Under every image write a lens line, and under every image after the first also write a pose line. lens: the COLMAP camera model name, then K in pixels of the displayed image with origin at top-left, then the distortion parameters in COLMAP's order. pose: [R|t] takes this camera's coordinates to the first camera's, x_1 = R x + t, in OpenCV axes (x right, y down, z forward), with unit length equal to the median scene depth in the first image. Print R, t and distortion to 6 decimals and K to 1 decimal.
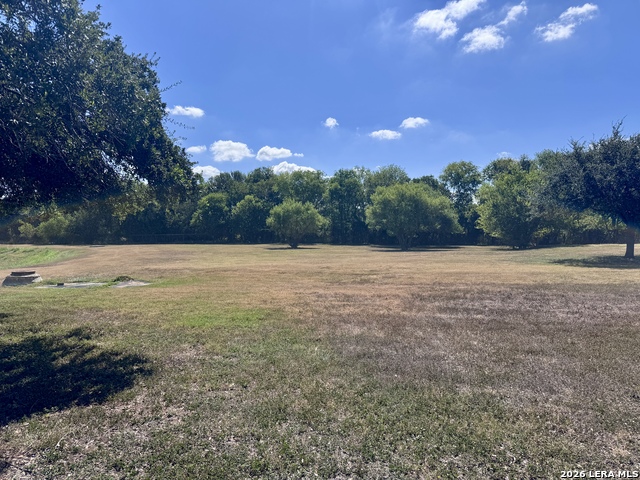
lens RADIAL K [[443.5, 0, 314.6], [0, 443.5, 240.2], [0, 0, 1]] dist [0.049132, -0.081127]
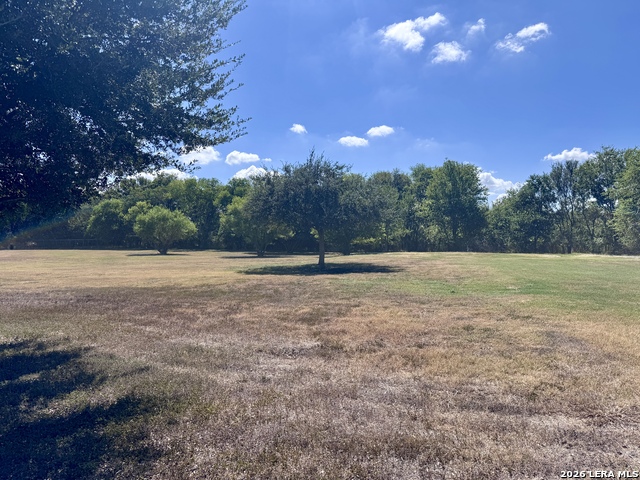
lens RADIAL K [[443.5, 0, 324.6], [0, 443.5, 241.0], [0, 0, 1]] dist [0.049132, -0.081127]
pose [[0.997030, 0.008172, 0.076582, 0.560389], [-0.007443, 0.999924, -0.009792, -0.013289], [-0.076656, 0.009192, 0.997015, -0.133077]]
